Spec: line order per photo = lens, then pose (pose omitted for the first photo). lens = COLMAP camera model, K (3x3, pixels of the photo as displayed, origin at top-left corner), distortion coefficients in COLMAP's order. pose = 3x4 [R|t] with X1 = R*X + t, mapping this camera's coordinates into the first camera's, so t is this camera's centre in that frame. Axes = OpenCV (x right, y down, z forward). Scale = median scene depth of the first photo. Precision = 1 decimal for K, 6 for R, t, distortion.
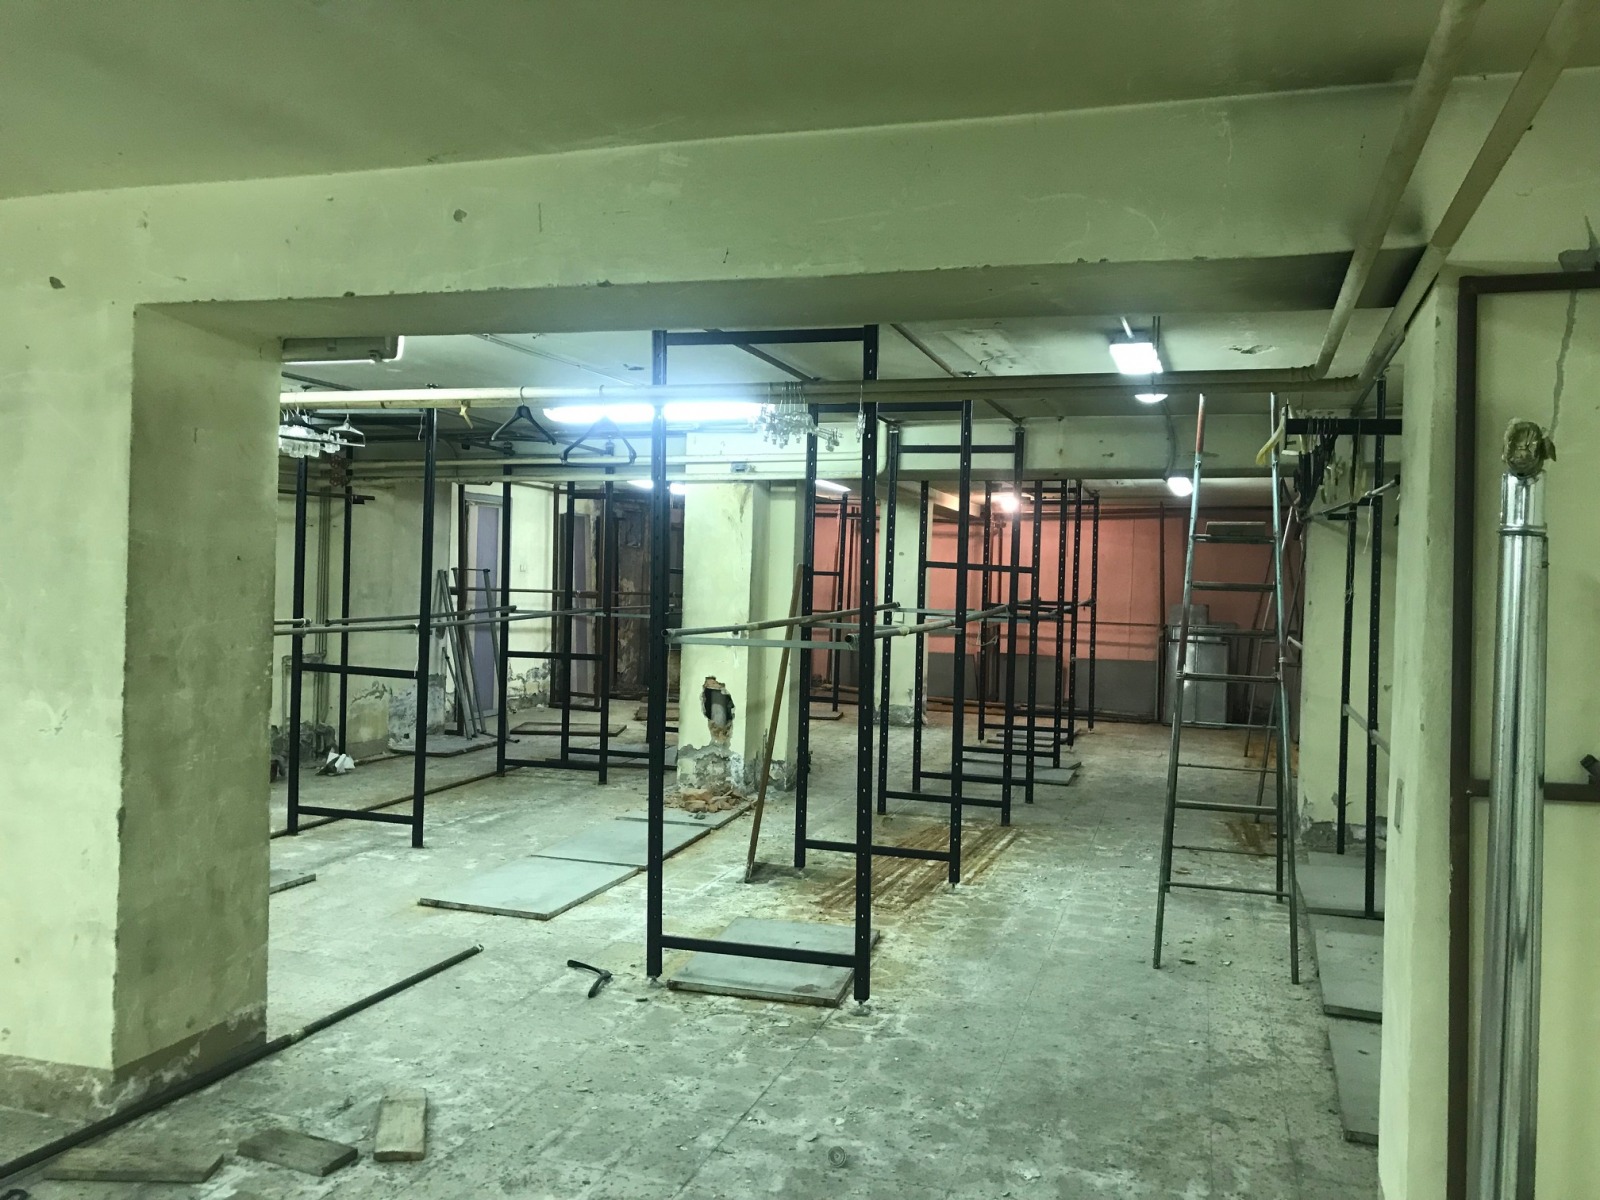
lens RADIAL K [[1311.1, 0, 805.8], [0, 1311.1, 593.4], [0, 0, 1]] dist [0.050141, -0.057753]
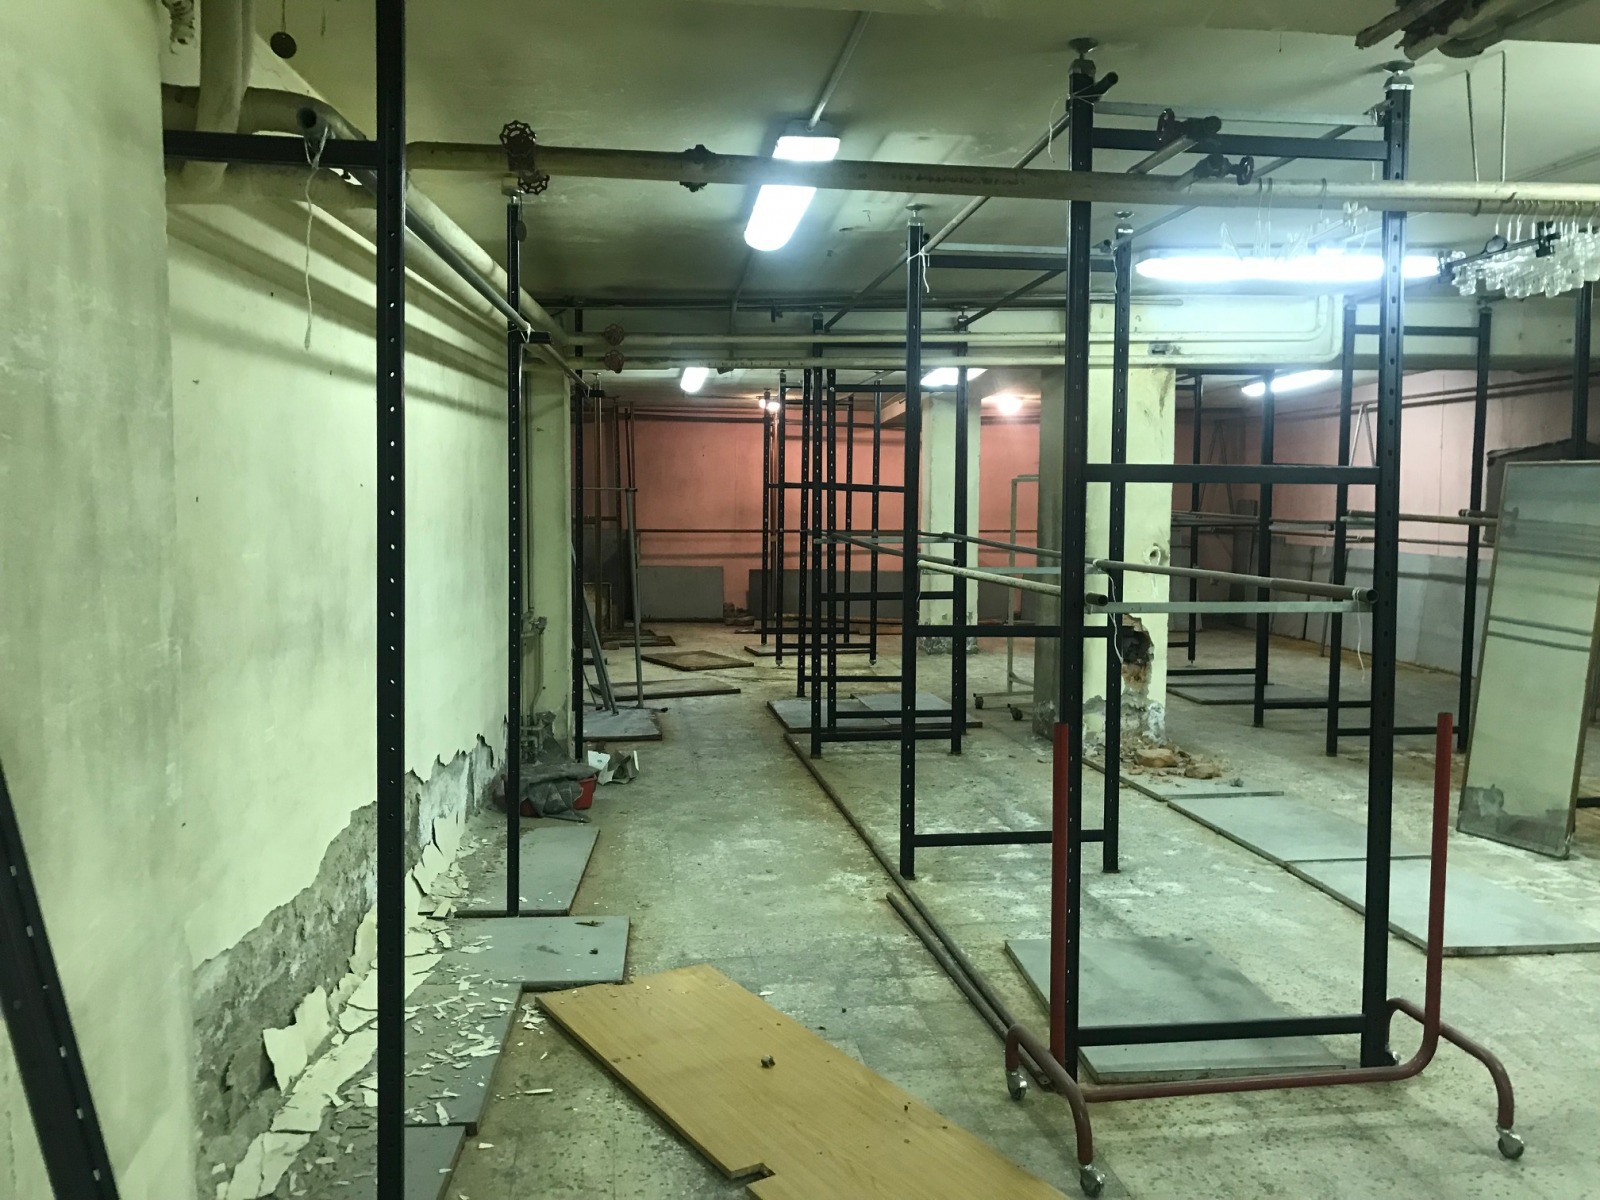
lens RADIAL K [[1312.4, 0, 798.3], [0, 1312.4, 592.4], [0, 0, 1]] dist [0.069291, -0.095269]
pose [[0.898422, -0.061555, 0.434799, -0.918928], [0.033932, 0.996898, 0.071018, -0.018277], [-0.437821, -0.049051, 0.897723, 0.547020]]
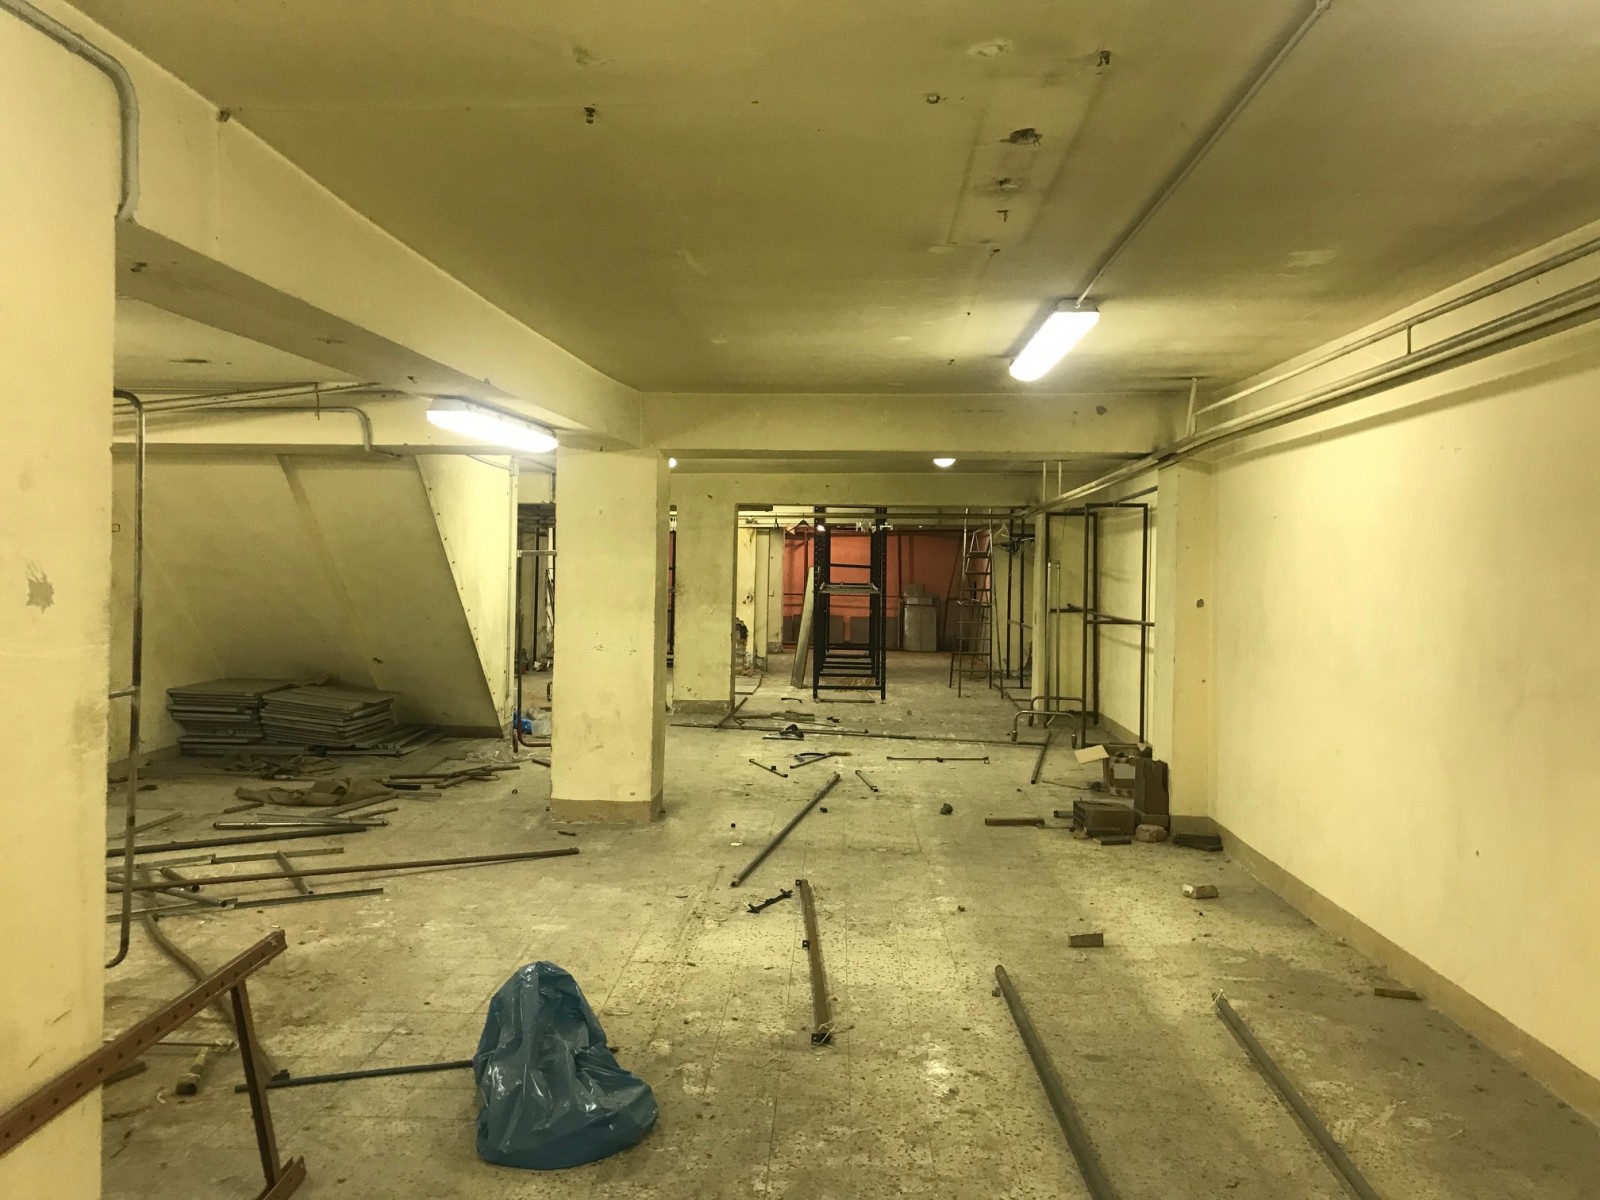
lens RADIAL K [[1311.1, 0, 805.8], [0, 1311.1, 593.4], [0, 0, 1]] dist [0.050141, -0.057753]
pose [[0.965616, -0.011157, 0.259732, -0.814117], [0.008787, 0.999908, 0.010286, 0.005663], [-0.259823, -0.007651, 0.965626, -1.728749]]
